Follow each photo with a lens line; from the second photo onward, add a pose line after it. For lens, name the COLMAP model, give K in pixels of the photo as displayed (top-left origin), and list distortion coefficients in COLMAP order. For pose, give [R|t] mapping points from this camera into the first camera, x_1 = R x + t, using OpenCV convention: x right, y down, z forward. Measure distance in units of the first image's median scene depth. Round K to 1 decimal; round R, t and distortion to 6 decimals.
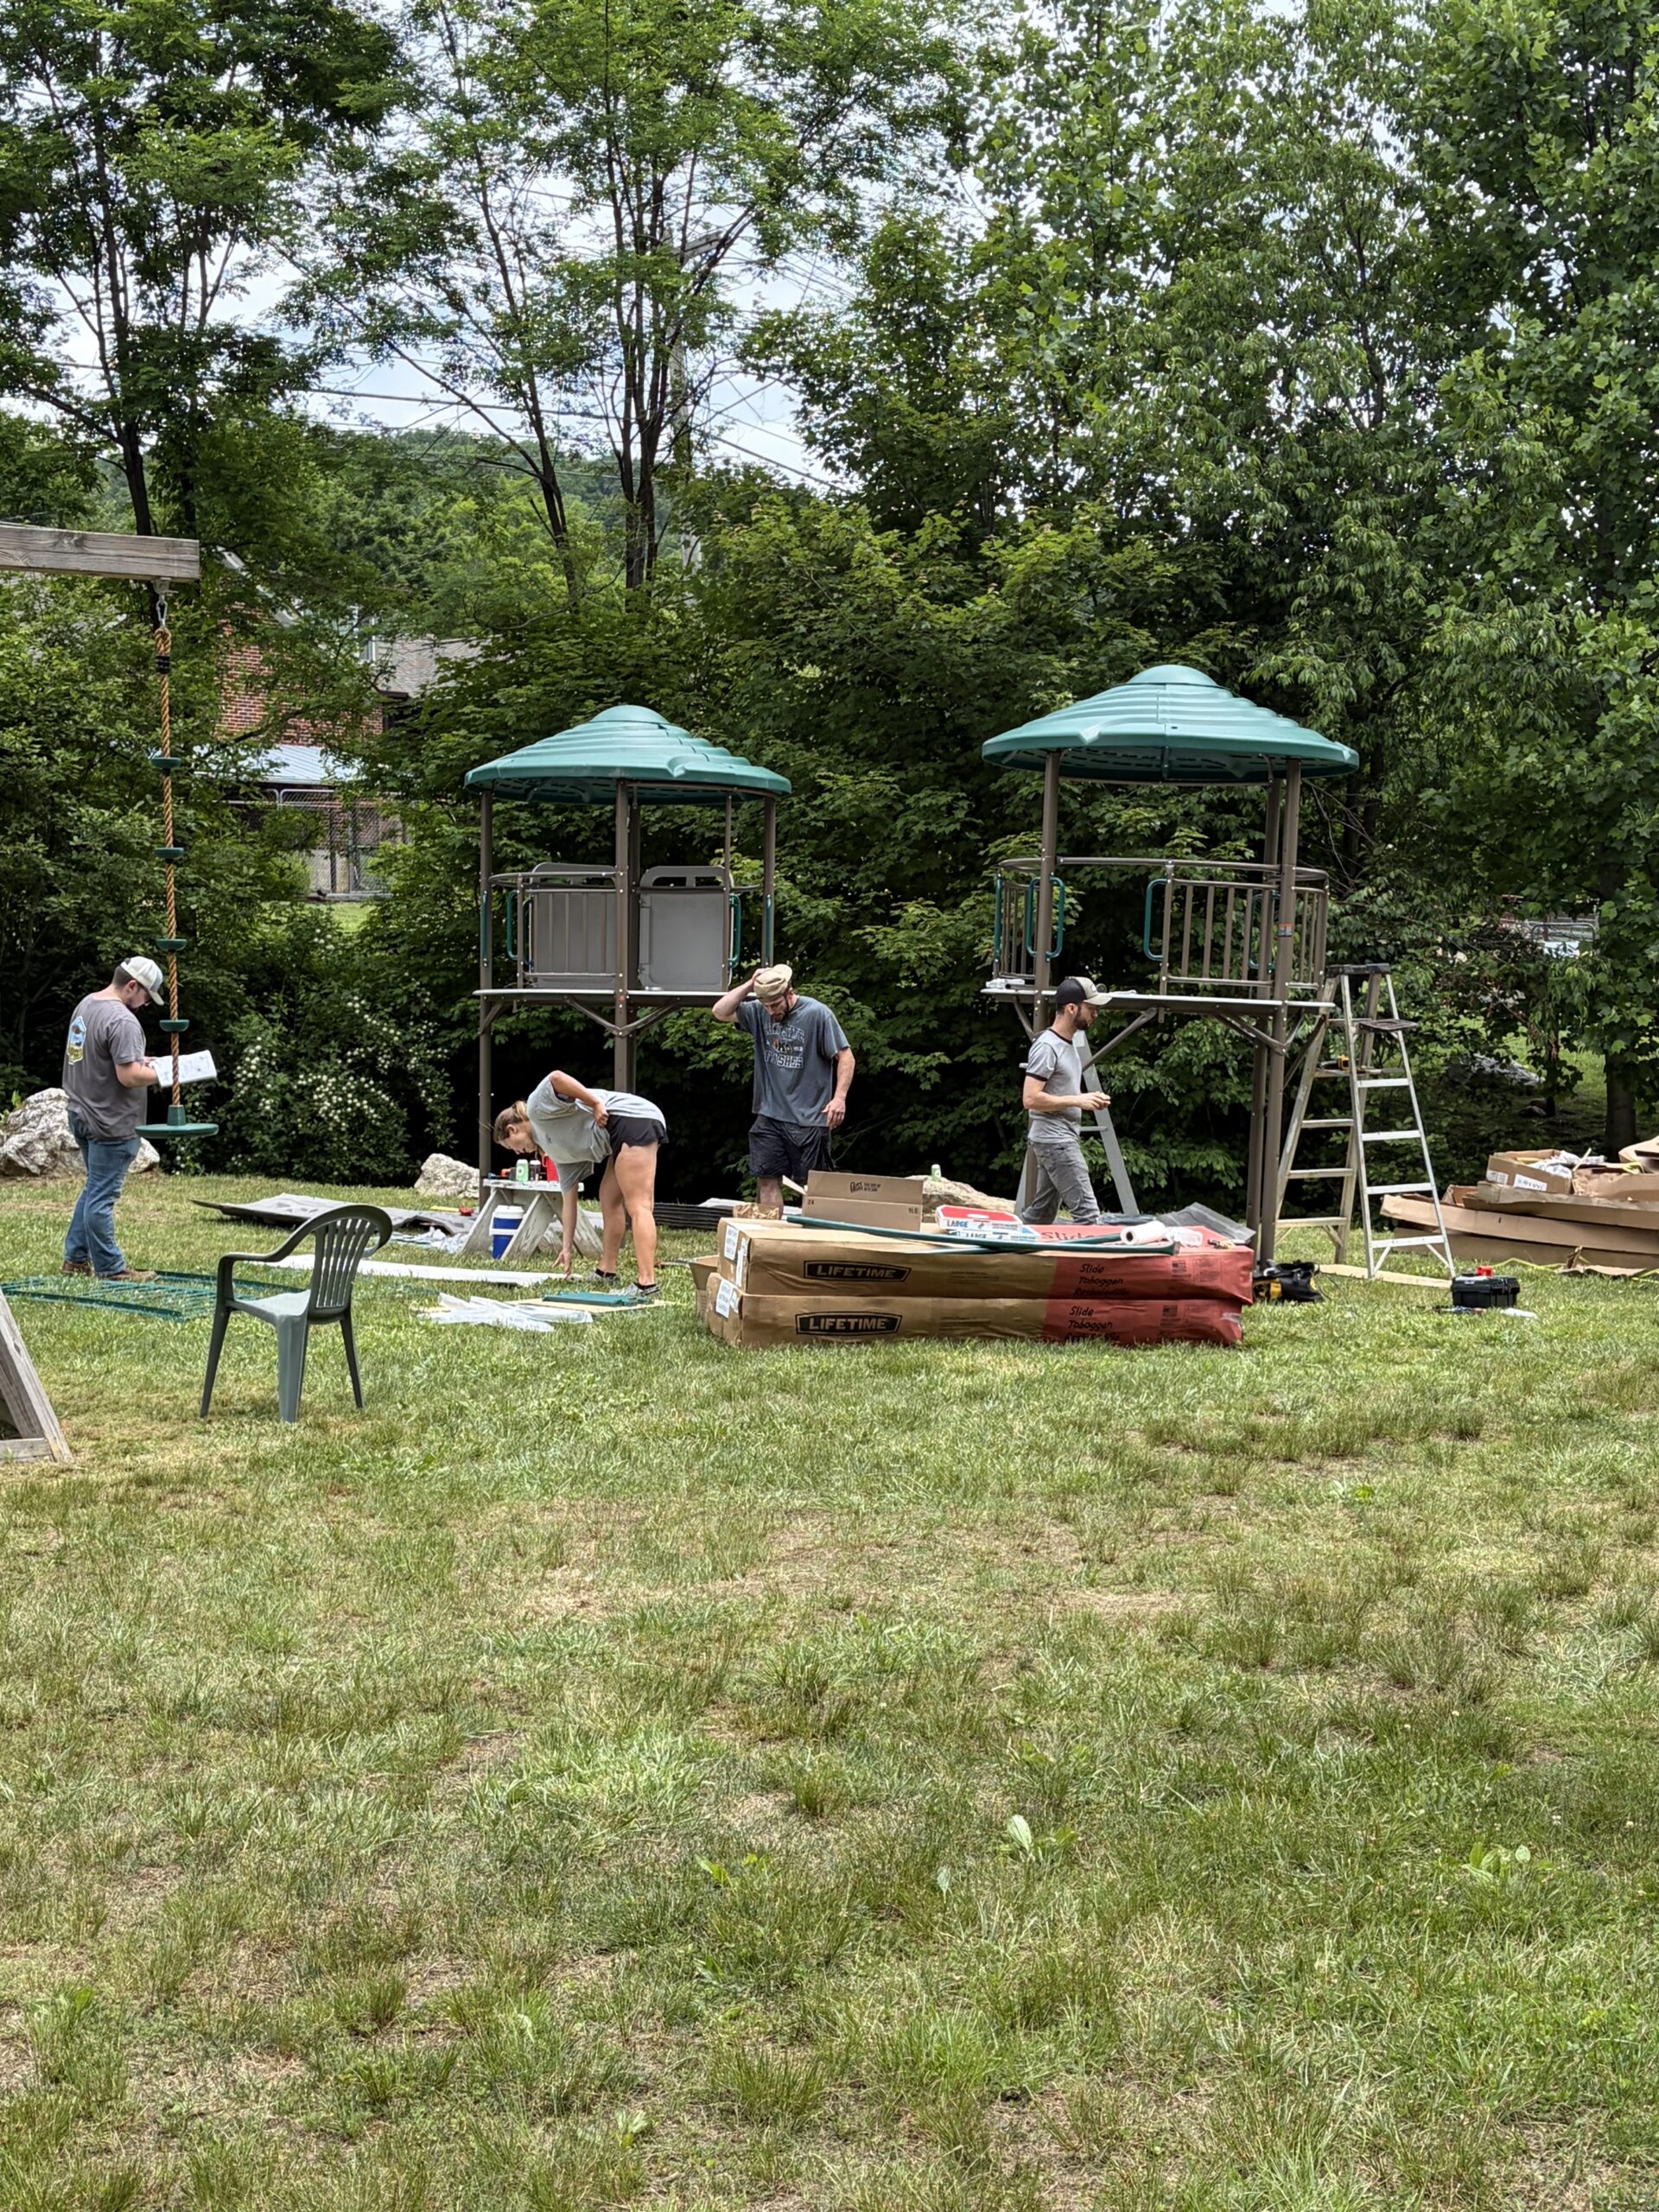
lens RADIAL K [[2959.3, 0, 829.5], [0, 2959.3, 1106.0], [0, 0, 1]] dist [0.218714, -1.368746]
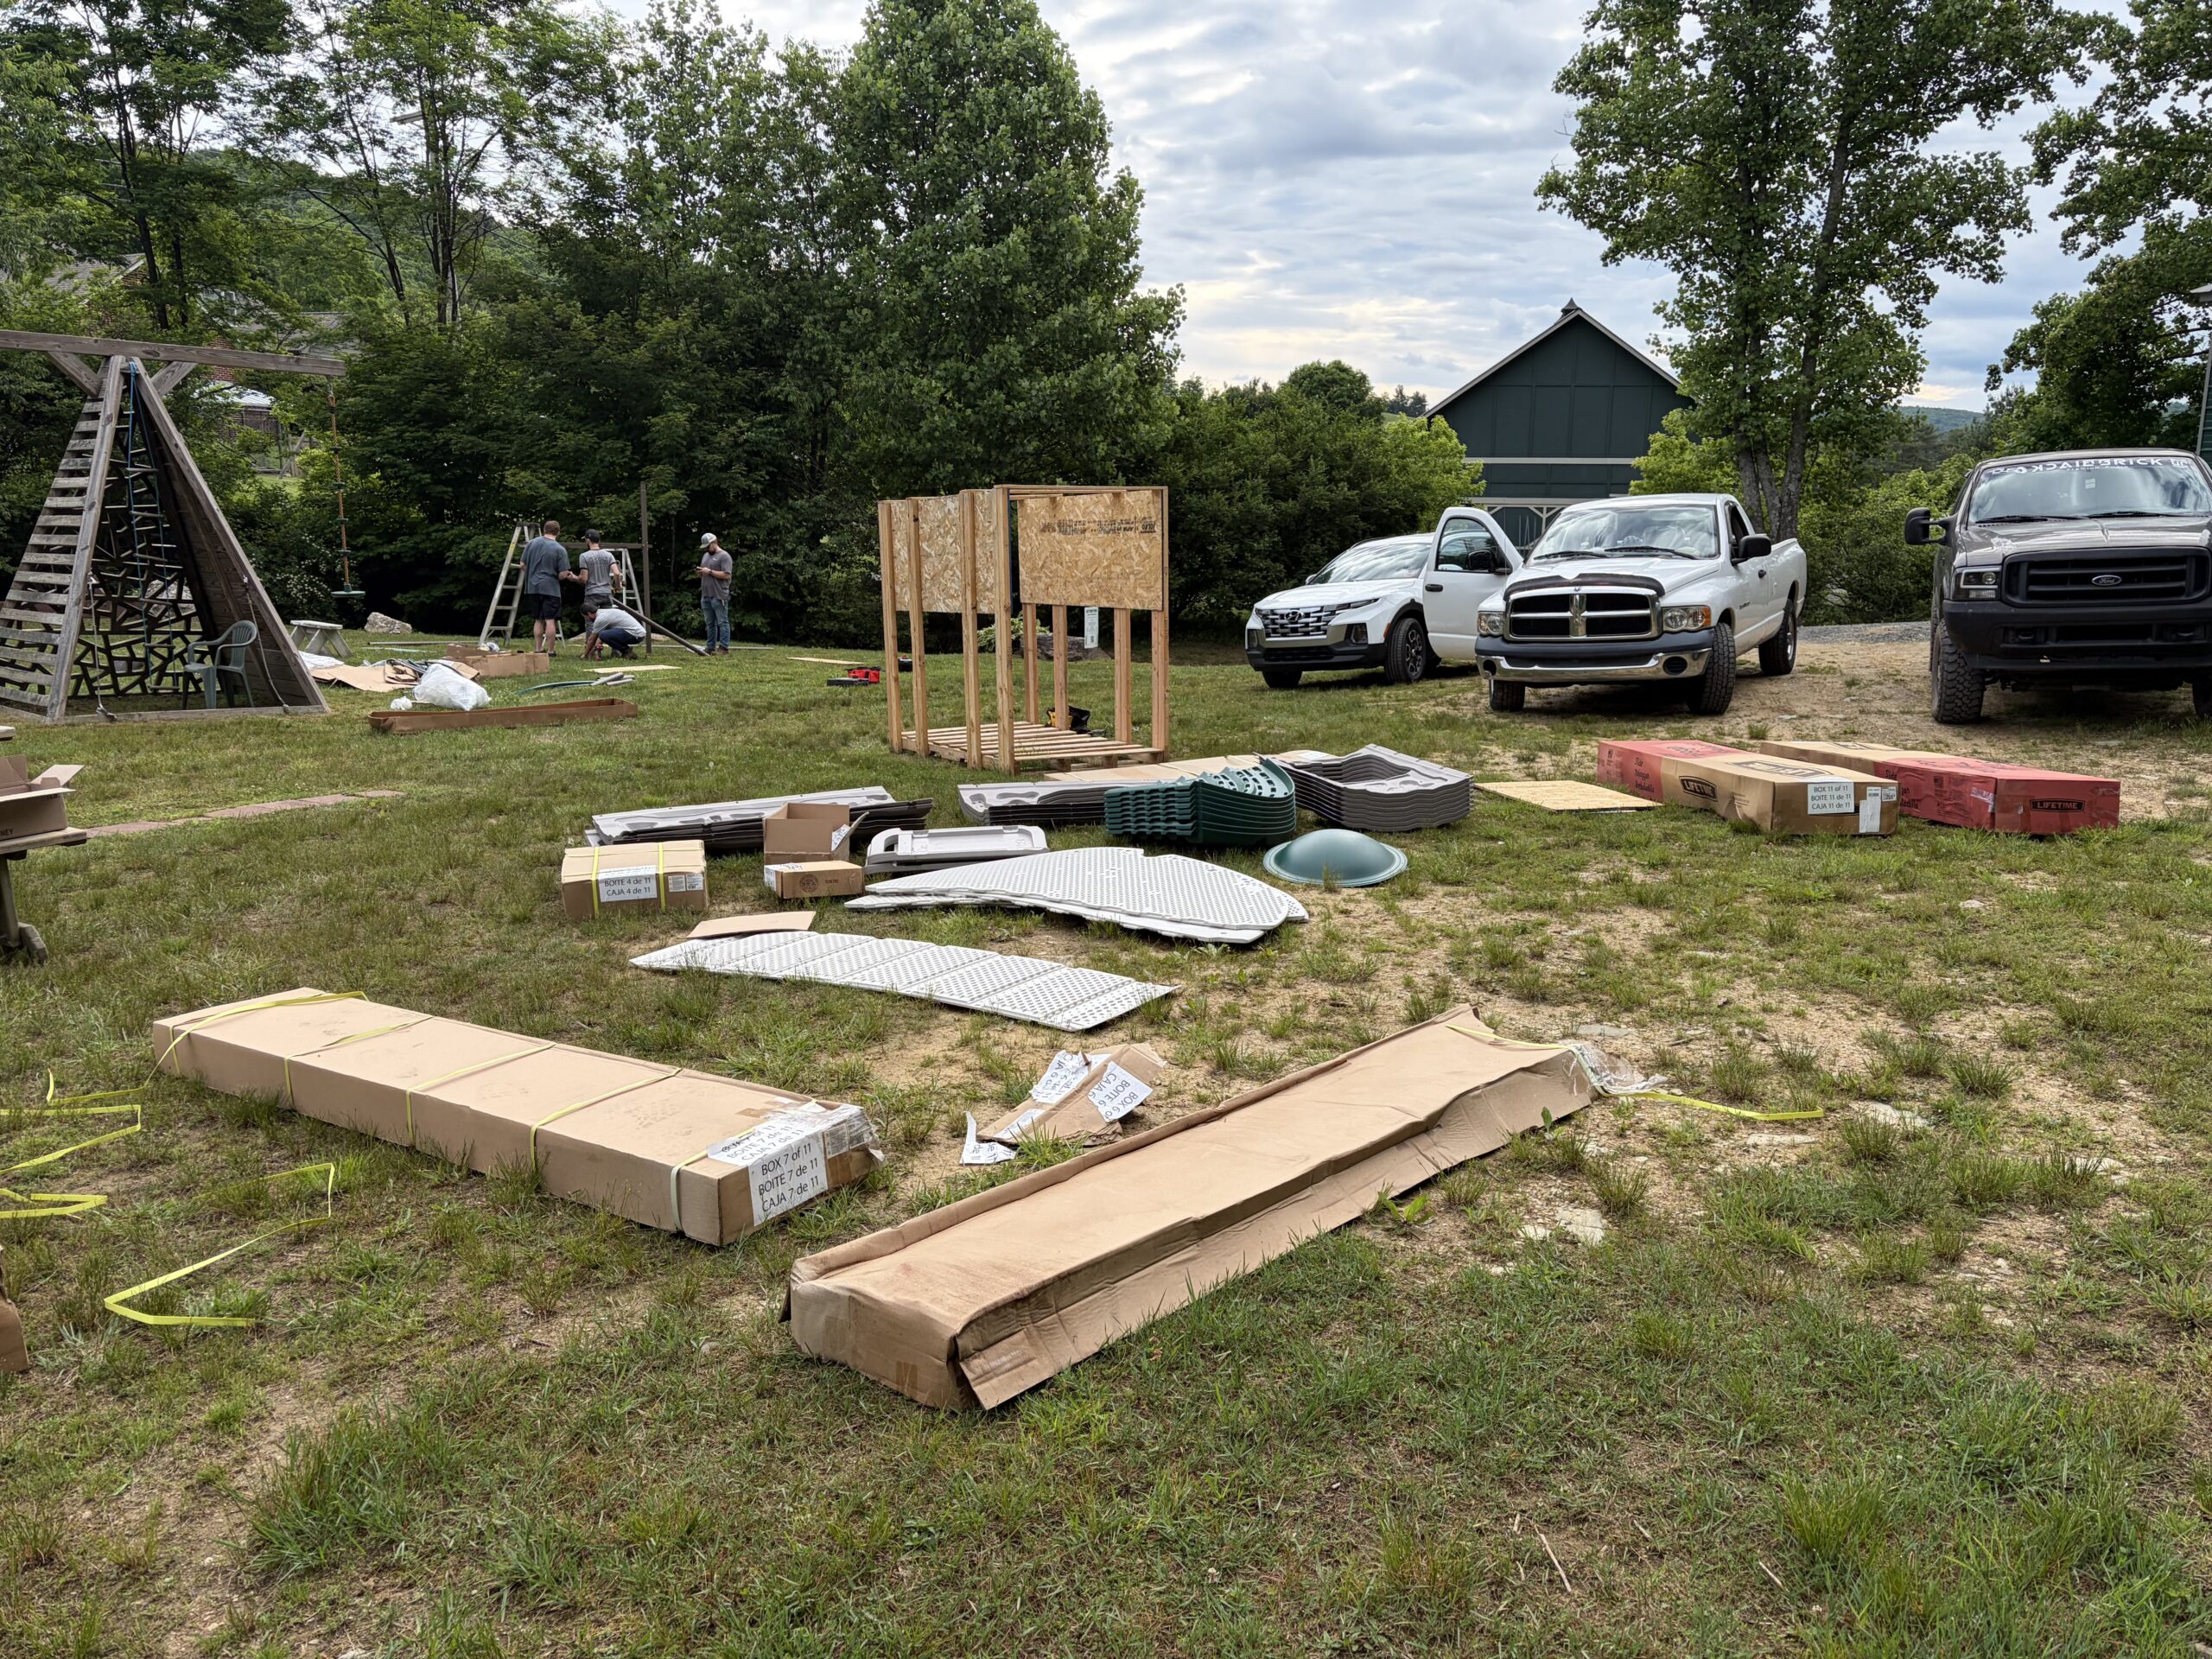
lens RADIAL K [[1678.6, 0, 1057.4], [0, 1678.6, 831.0], [0, 0, 1]] dist [0.072600, 0.000303]
pose [[0.953308, -0.036089, 0.299835, -0.034313], [-0.004330, 0.991099, 0.133058, 0.006211], [-0.301968, -0.128143, 0.944667, -0.252389]]
